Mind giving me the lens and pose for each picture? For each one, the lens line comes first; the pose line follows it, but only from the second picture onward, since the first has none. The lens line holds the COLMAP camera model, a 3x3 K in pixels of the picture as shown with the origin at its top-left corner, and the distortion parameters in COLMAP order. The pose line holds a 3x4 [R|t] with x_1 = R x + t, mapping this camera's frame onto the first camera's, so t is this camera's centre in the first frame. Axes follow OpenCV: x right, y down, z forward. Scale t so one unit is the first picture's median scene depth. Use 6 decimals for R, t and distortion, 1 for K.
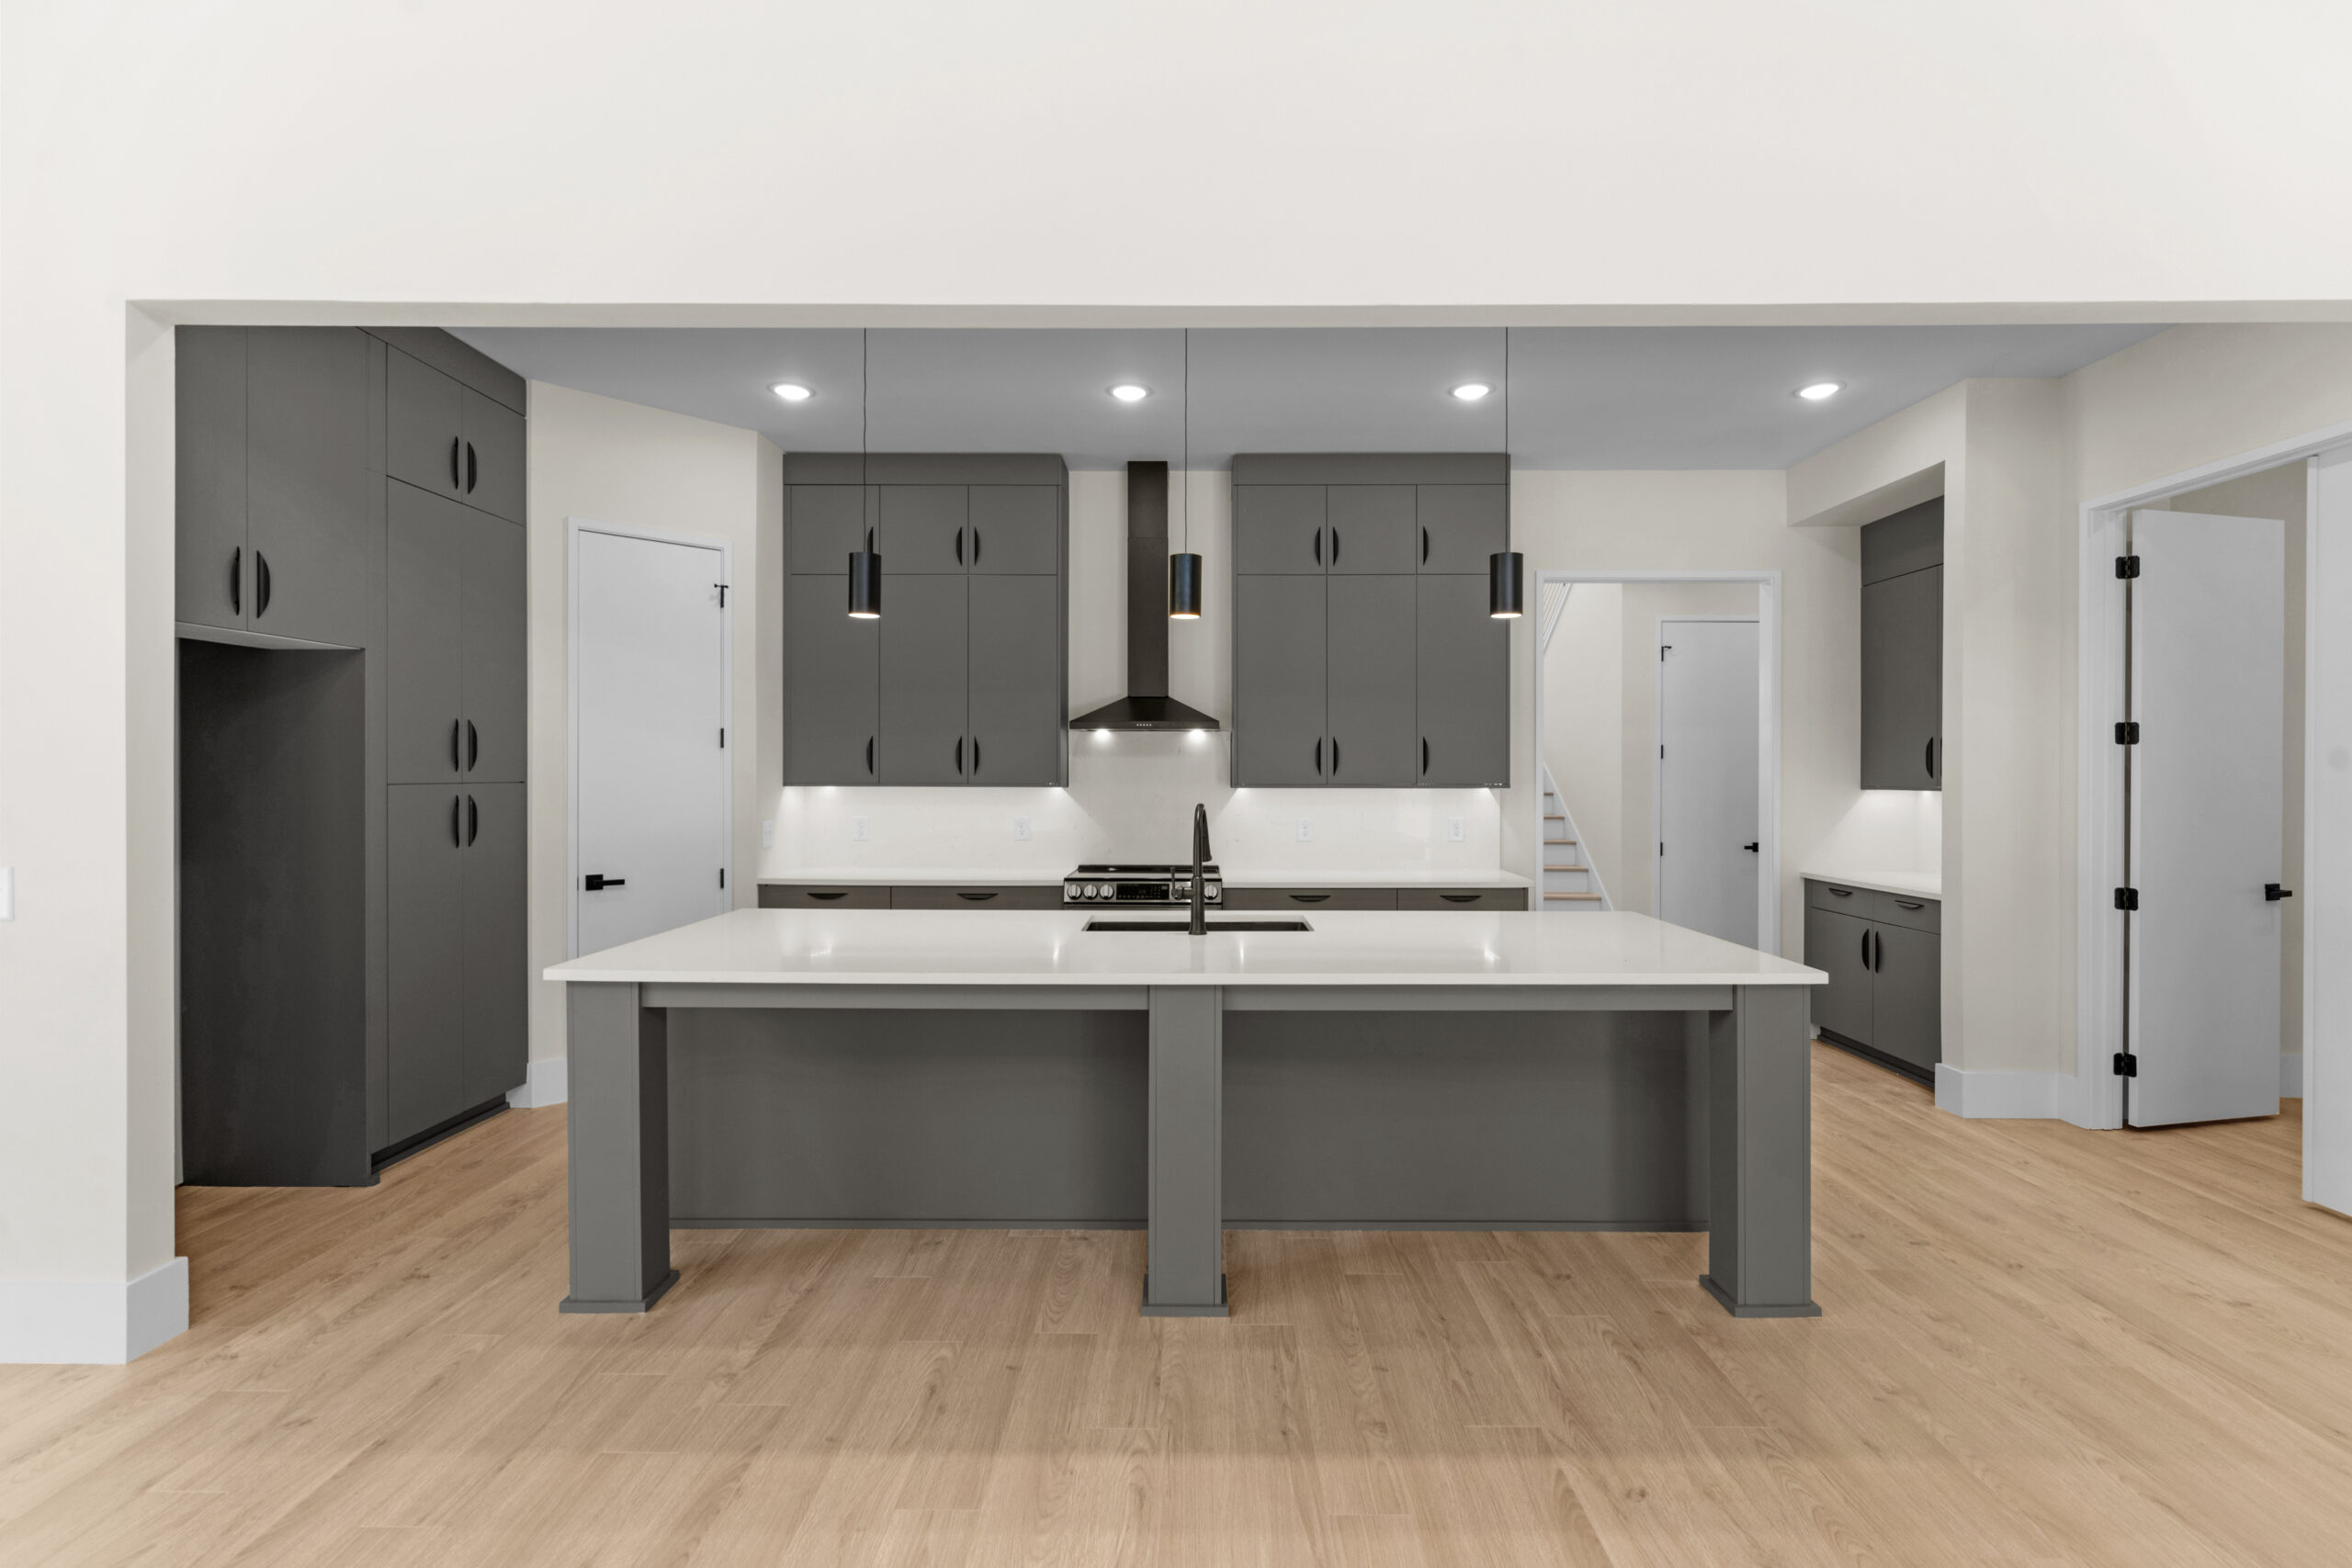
lens RADIAL K [[1153.6, 0, 1125.7], [0, 1153.6, 780.0], [0, 0, 1]] dist [0.000279, -0.000026]
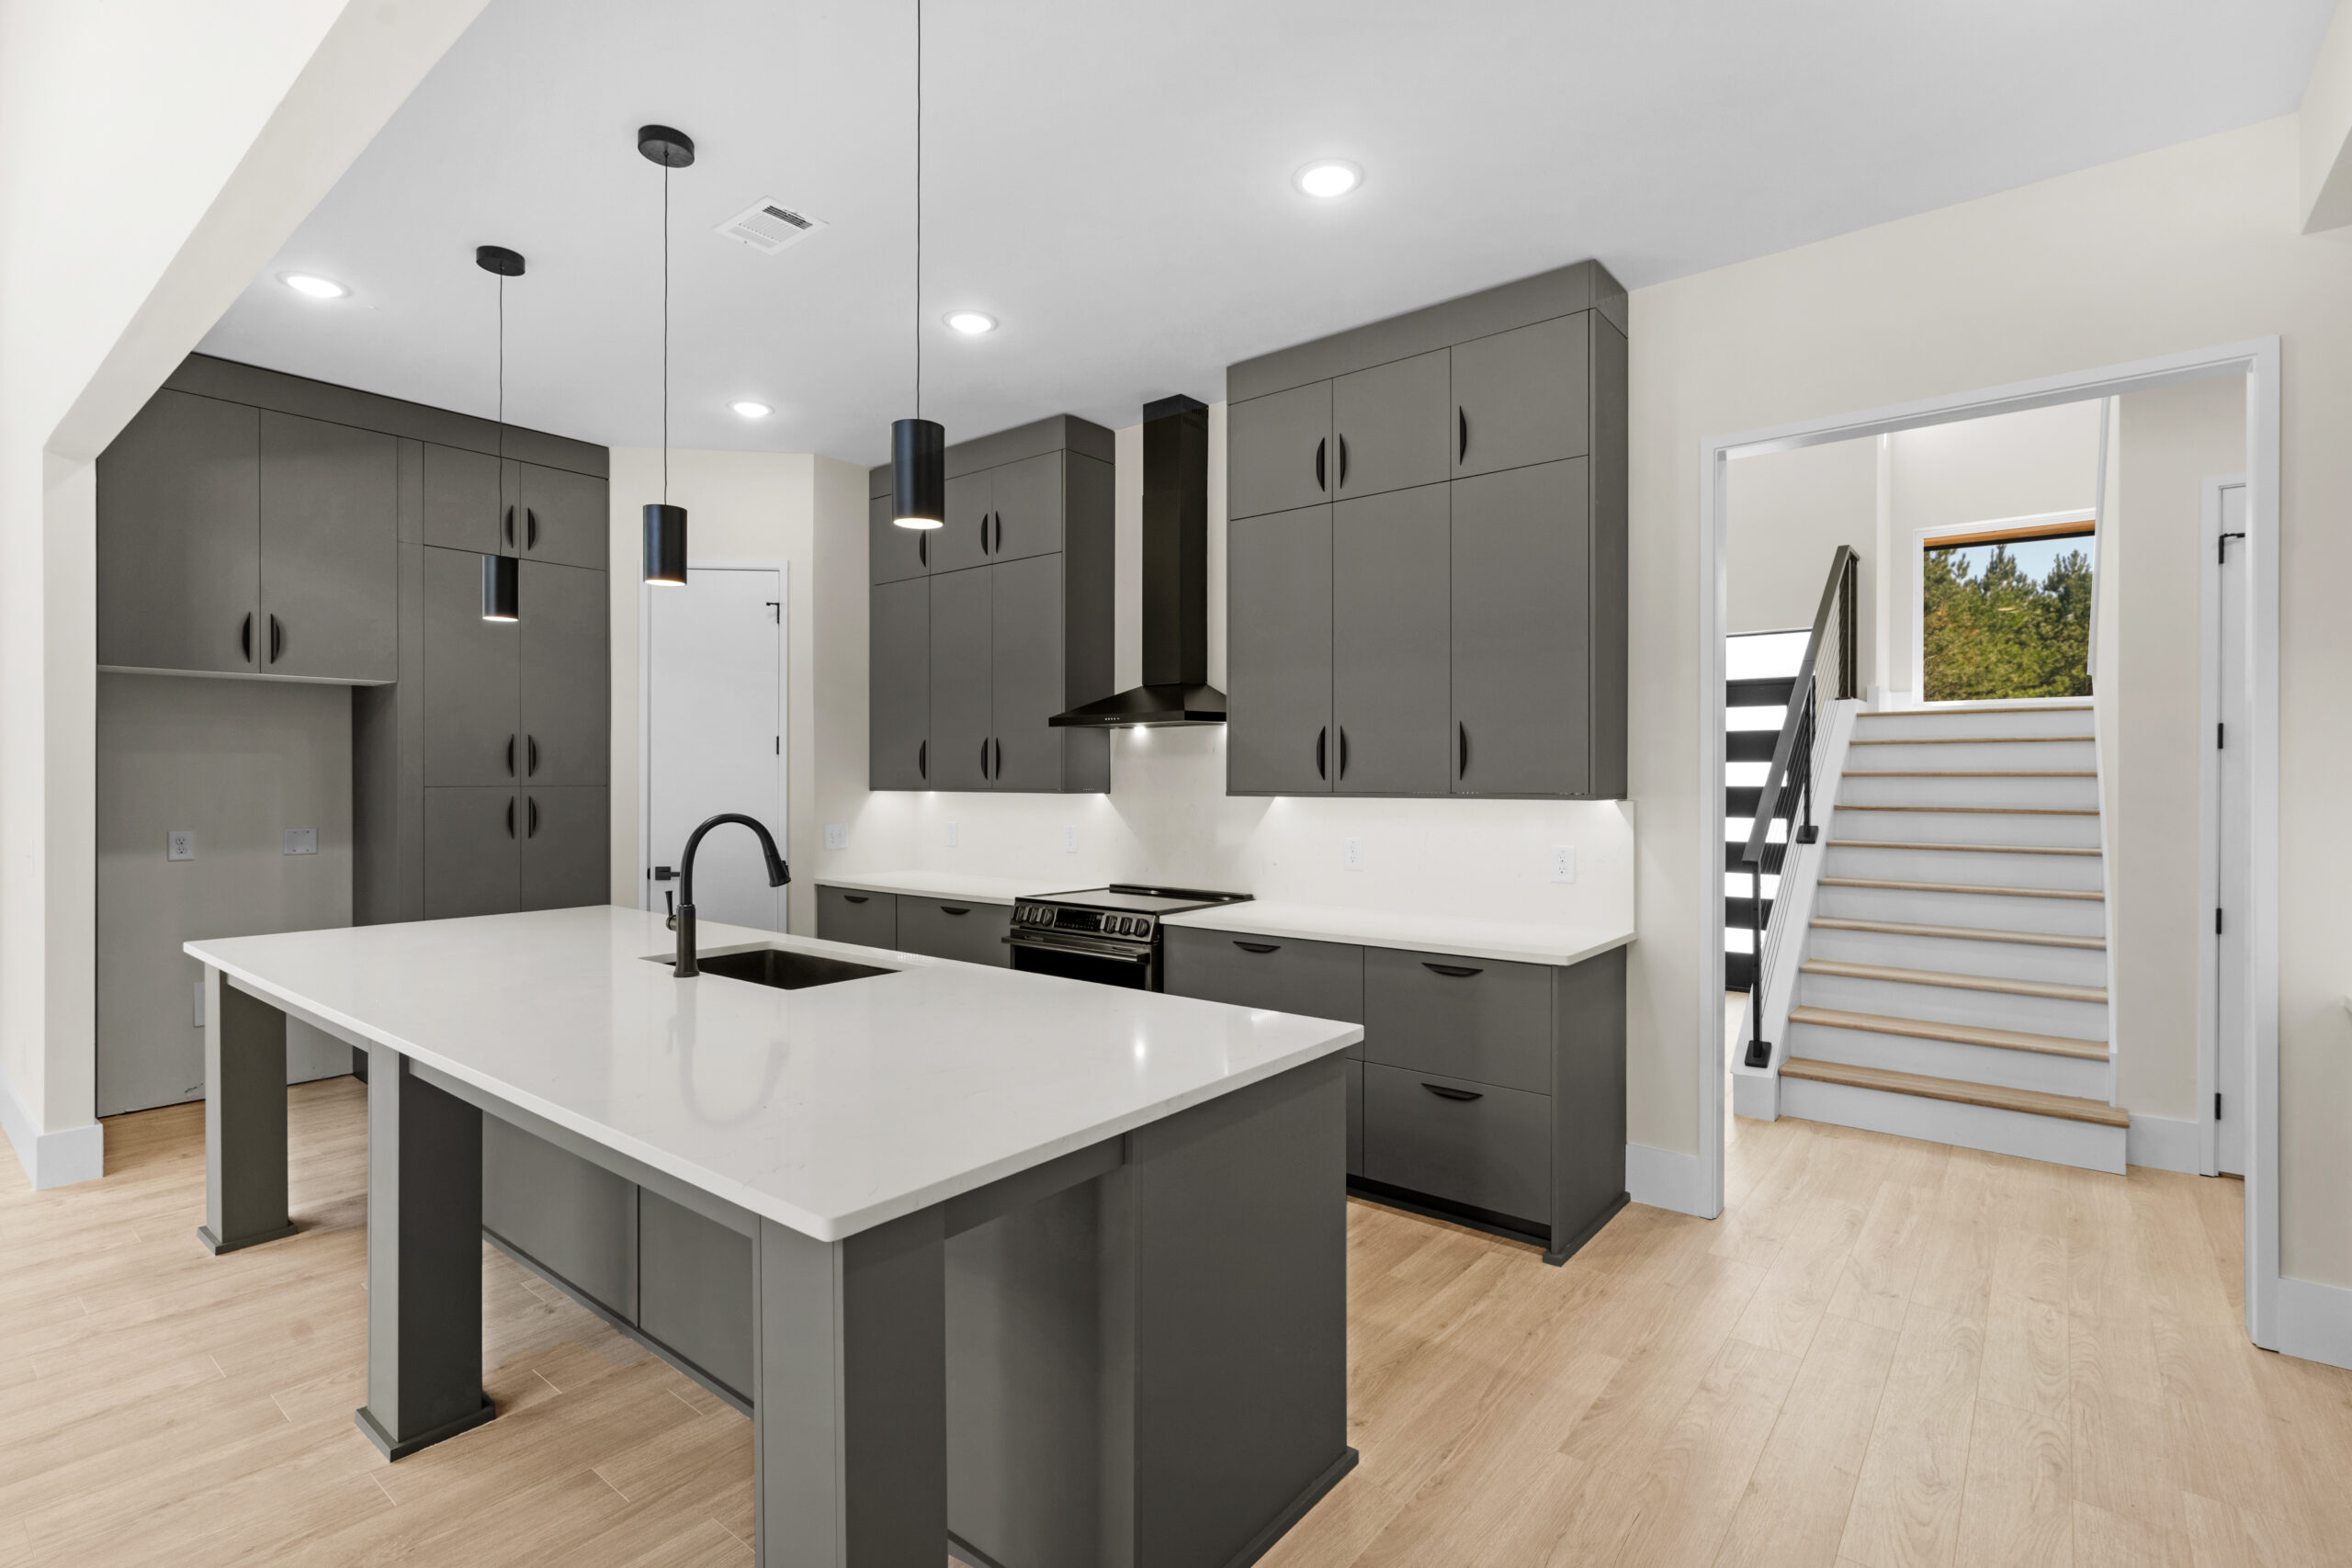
lens RADIAL K [[1085.6, 0, 1160.6], [0, 1085.6, 781.9], [0, 0, 1]] dist [0.001647, -0.001989]
pose [[0.780356, -0.002223, -0.625332, 0.516328], [-0.003034, 0.999968, -0.007342, 0.003231], [0.625329, 0.007627, 0.780324, 0.401356]]
